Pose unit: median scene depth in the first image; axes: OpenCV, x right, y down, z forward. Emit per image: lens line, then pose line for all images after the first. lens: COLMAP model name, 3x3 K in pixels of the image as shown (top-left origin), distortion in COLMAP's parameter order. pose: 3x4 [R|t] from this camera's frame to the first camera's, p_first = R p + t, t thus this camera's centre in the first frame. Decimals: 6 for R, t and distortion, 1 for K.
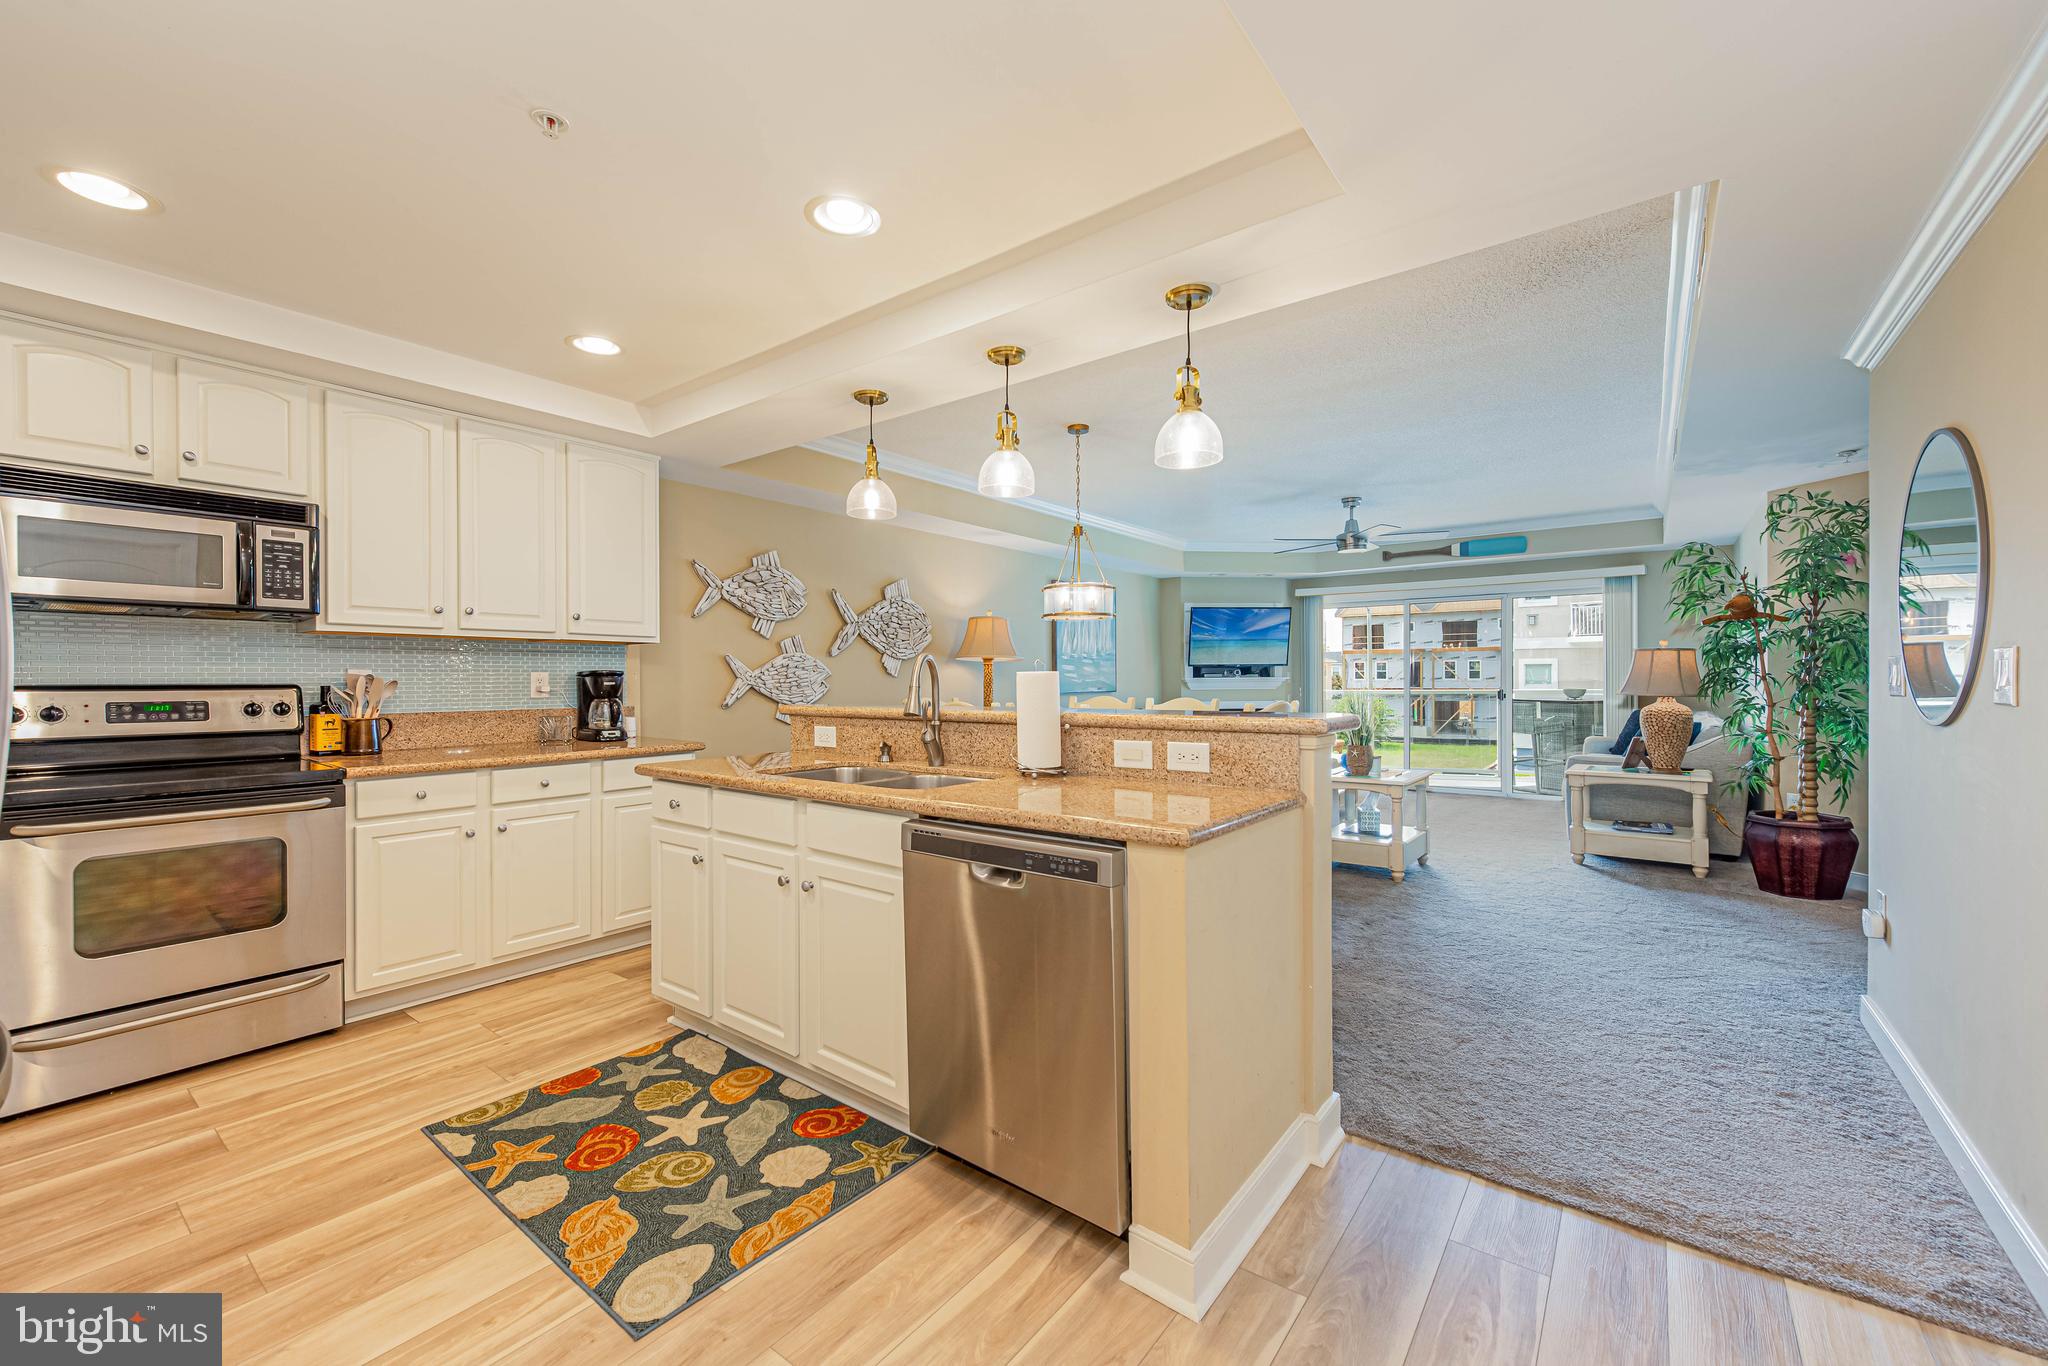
lens RADIAL K [[809.9, 0, 1025.6], [0, 809.9, 686.1], [0, 0, 1]] dist [0.002558, -0.000244]
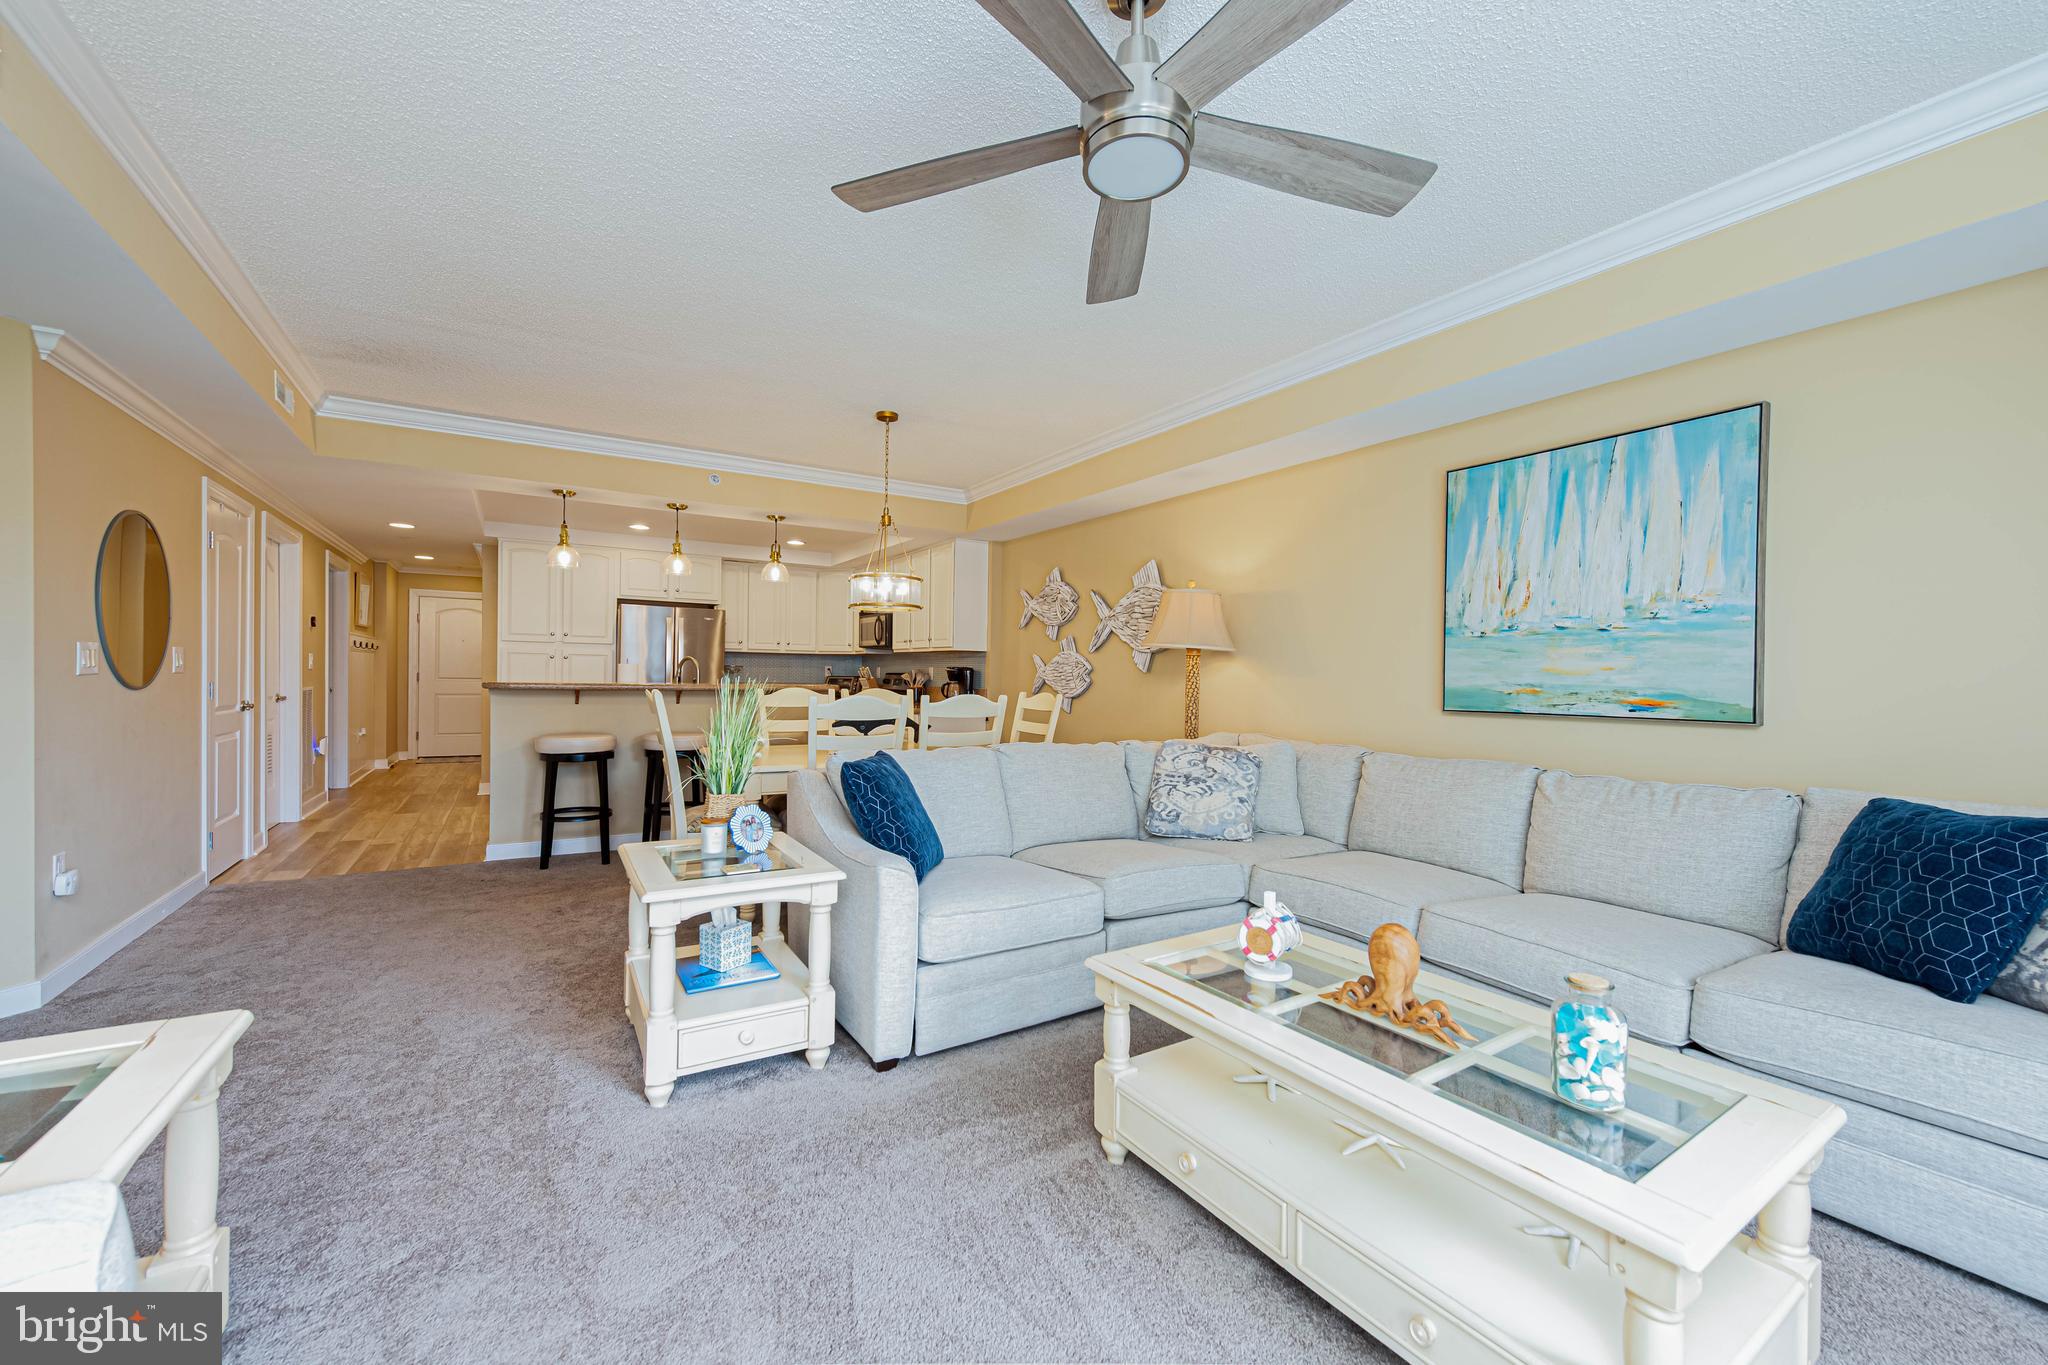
lens RADIAL K [[803.7, 0, 1017.3], [0, 803.7, 685.1], [0, 0, 1]] dist [0.001388, 0.000018]
pose [[-0.359358, 0.009980, -0.933146, 1.402636], [-0.022288, 0.999566, 0.019273, -0.021013], [0.932934, 0.027724, -0.358980, 2.291224]]
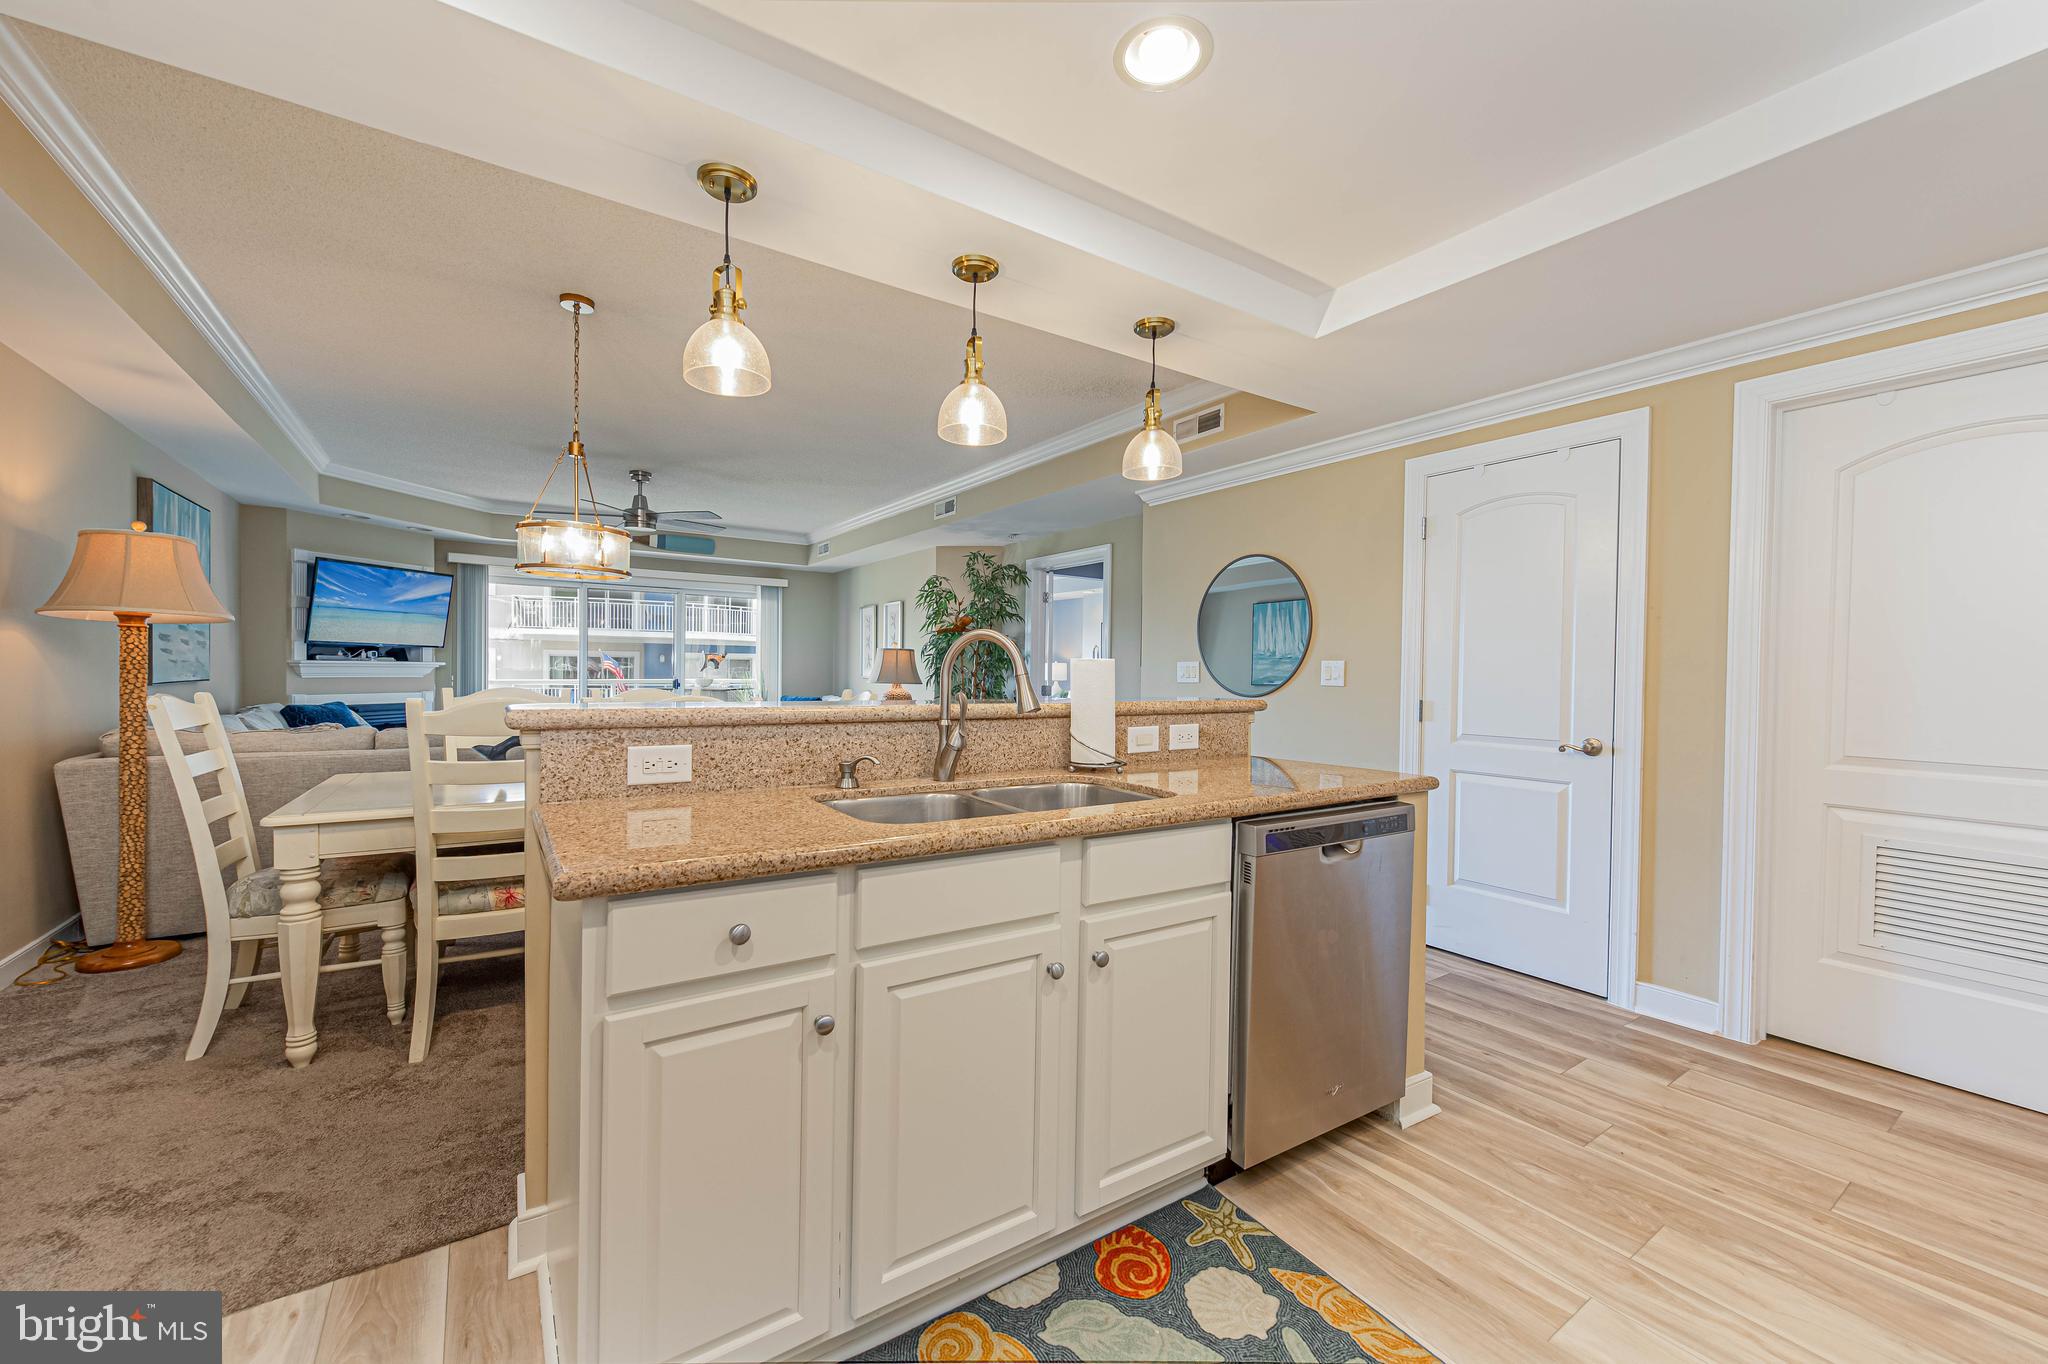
lens RADIAL K [[805.0, 0, 1003.5], [0, 805.0, 677.7], [0, 0, 1]] dist [-0.000046, -0.000063]
pose [[0.331848, 0.002902, 0.943328, -0.715456], [-0.006948, 0.999976, -0.000632, 0.003955], [-0.943307, -0.006345, 0.331860, 0.636838]]
